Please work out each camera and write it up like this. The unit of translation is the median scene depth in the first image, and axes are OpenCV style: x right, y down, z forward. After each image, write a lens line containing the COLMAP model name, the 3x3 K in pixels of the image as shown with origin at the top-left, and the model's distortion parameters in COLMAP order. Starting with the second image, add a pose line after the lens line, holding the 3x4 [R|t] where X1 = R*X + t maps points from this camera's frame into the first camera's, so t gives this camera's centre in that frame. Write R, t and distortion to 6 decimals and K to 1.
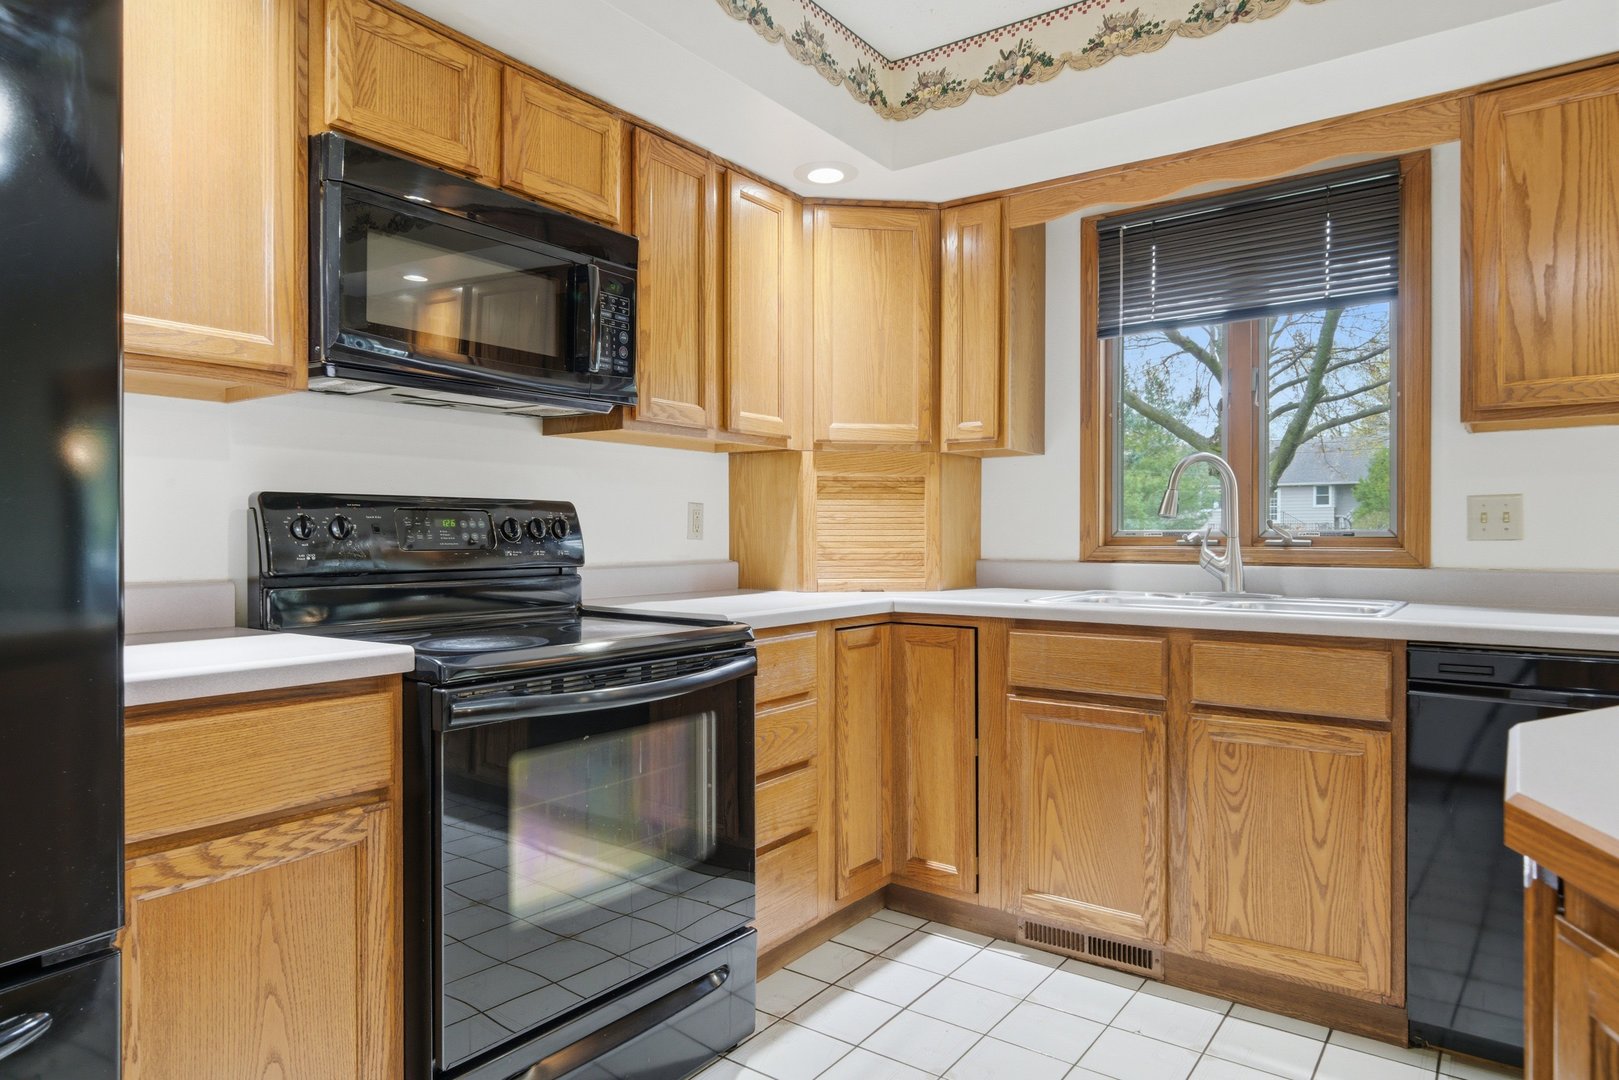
lens RADIAL K [[983.3, 0, 809.5], [0, 983.3, 540.0], [0, 0, 1]] dist [0.033816, -0.043646]
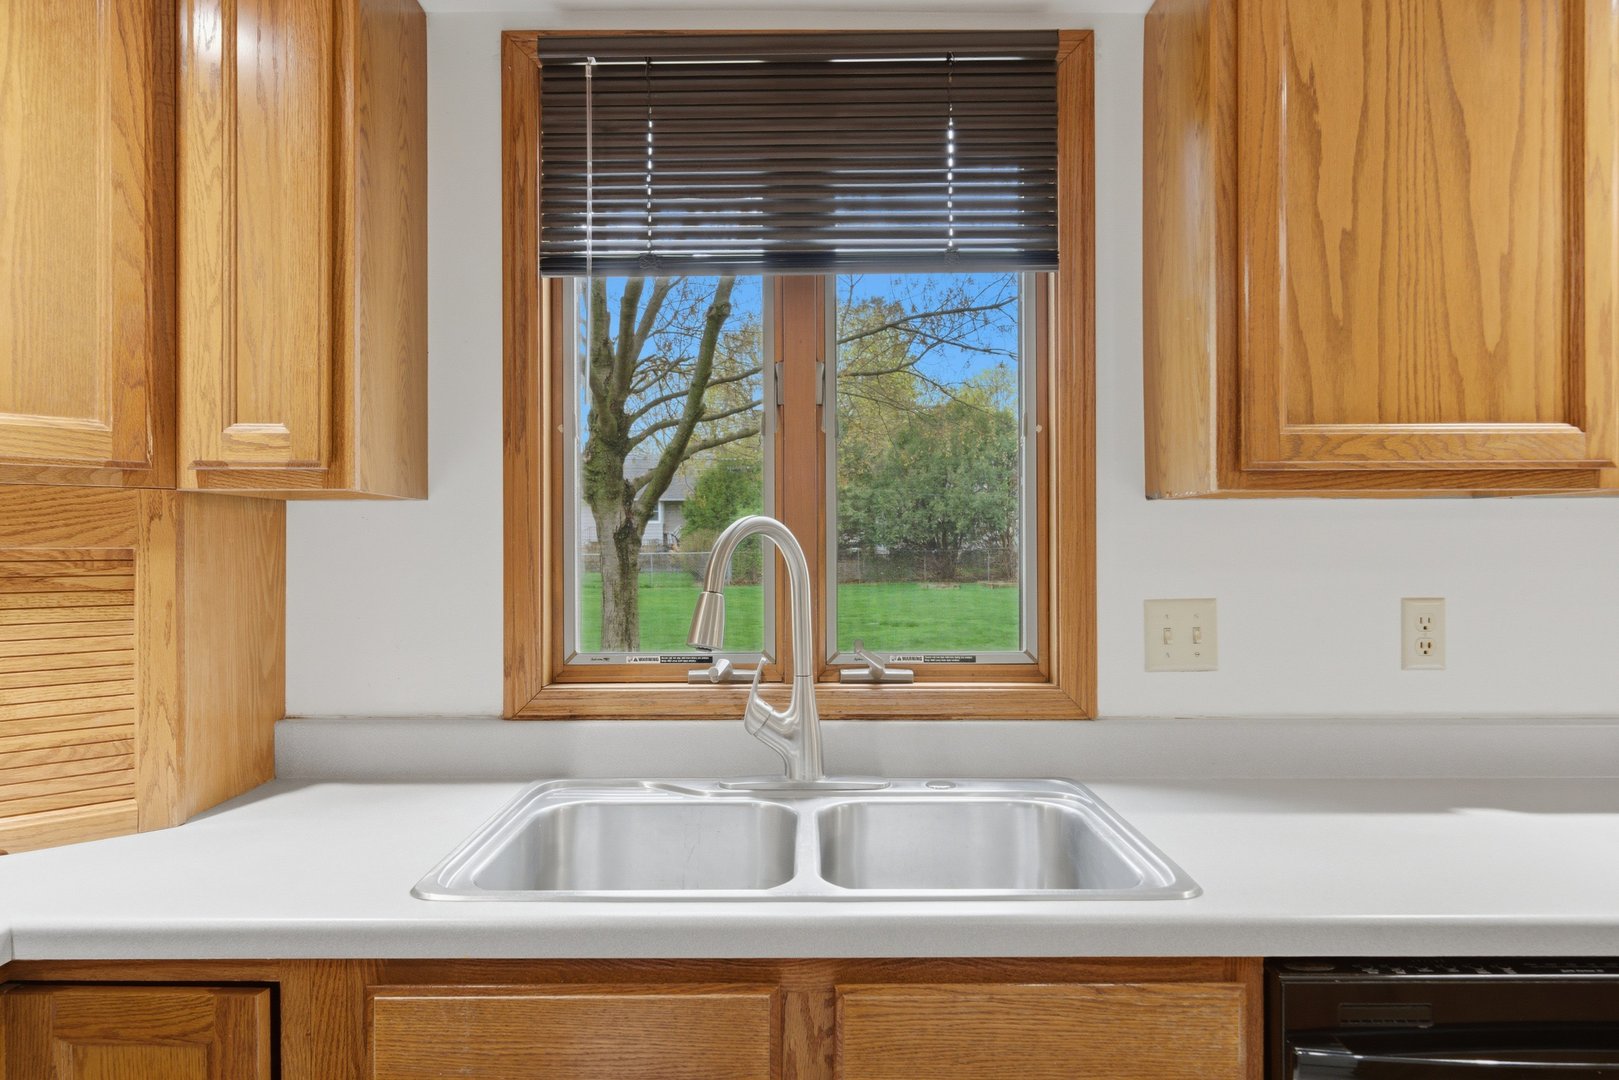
lens RADIAL K [[1067.2, 0, 811.0], [0, 1067.2, 551.0], [0, 0, 1]] dist [-0.005152, -0.000067]
pose [[0.805348, -0.002766, 0.592795, 0.091126], [0.003441, 0.999994, -0.000009, -0.070211], [-0.592792, 0.002047, 0.805353, 0.536975]]
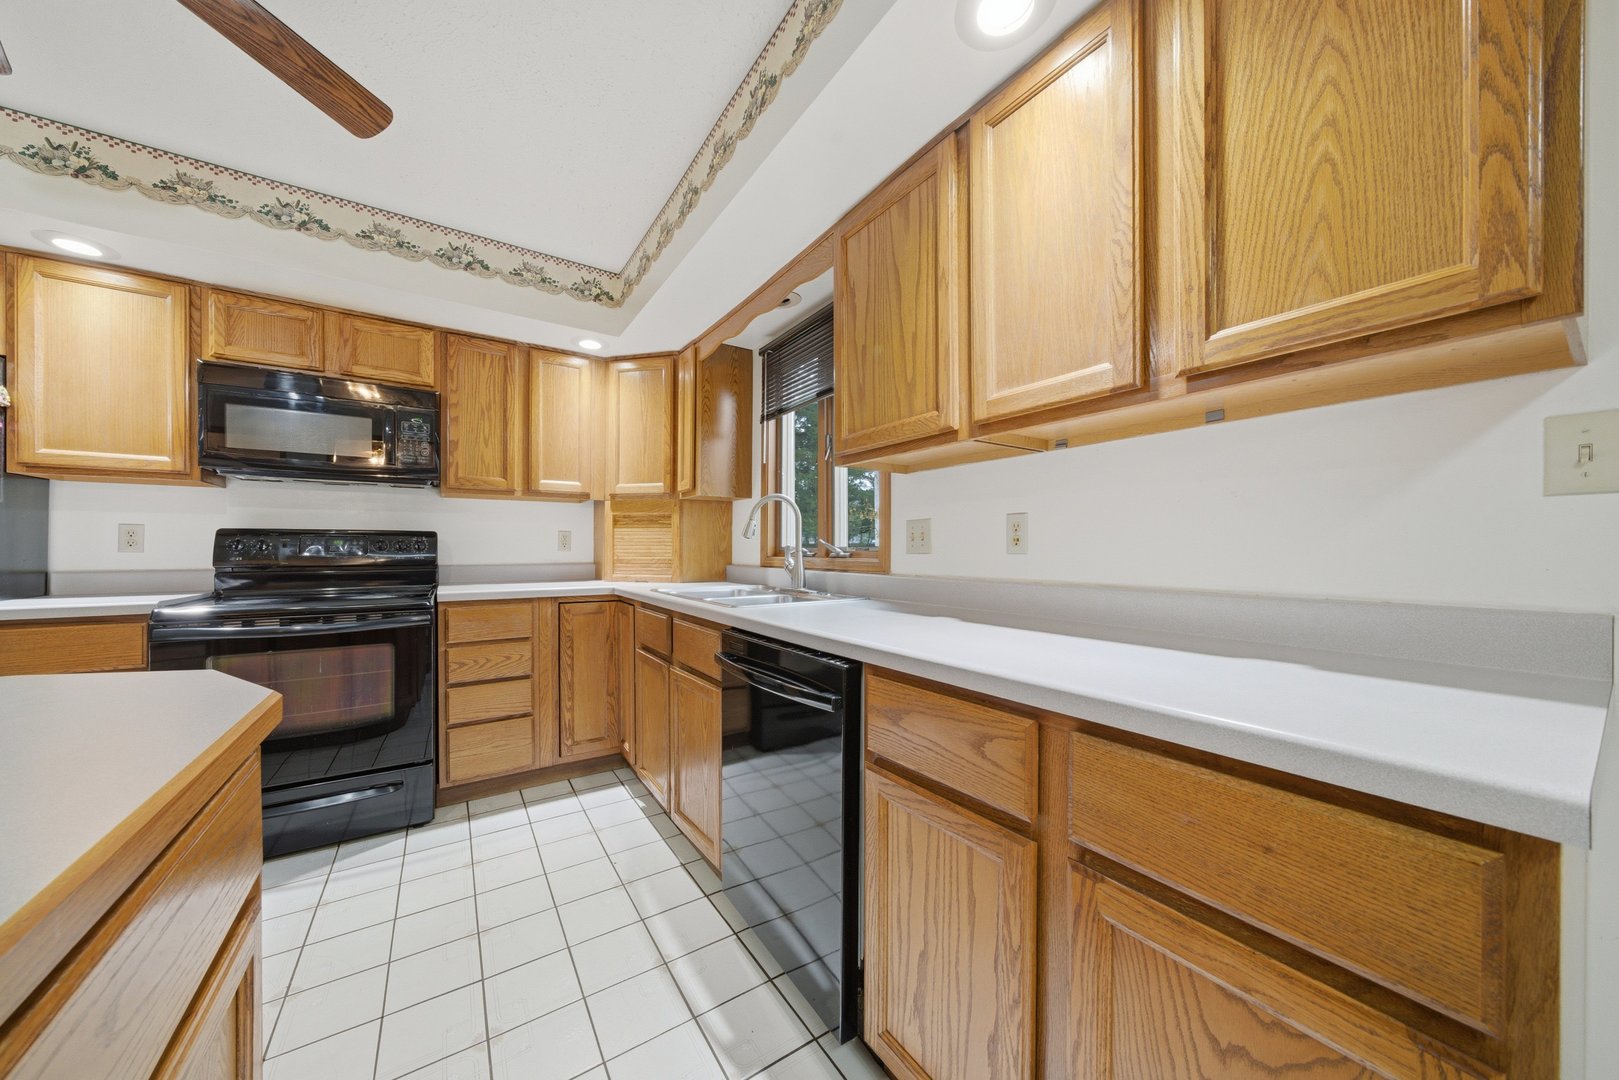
lens RADIAL K [[549.2, 0, 808.1], [0, 549.2, 547.0], [0, 0, 1]] dist [-0.002741, -0.000125]
pose [[0.935703, 0.000990, -0.352787, 0.744955], [-0.003966, 0.999962, -0.007712, -0.001911], [0.352766, 0.008615, 0.935672, 0.229206]]
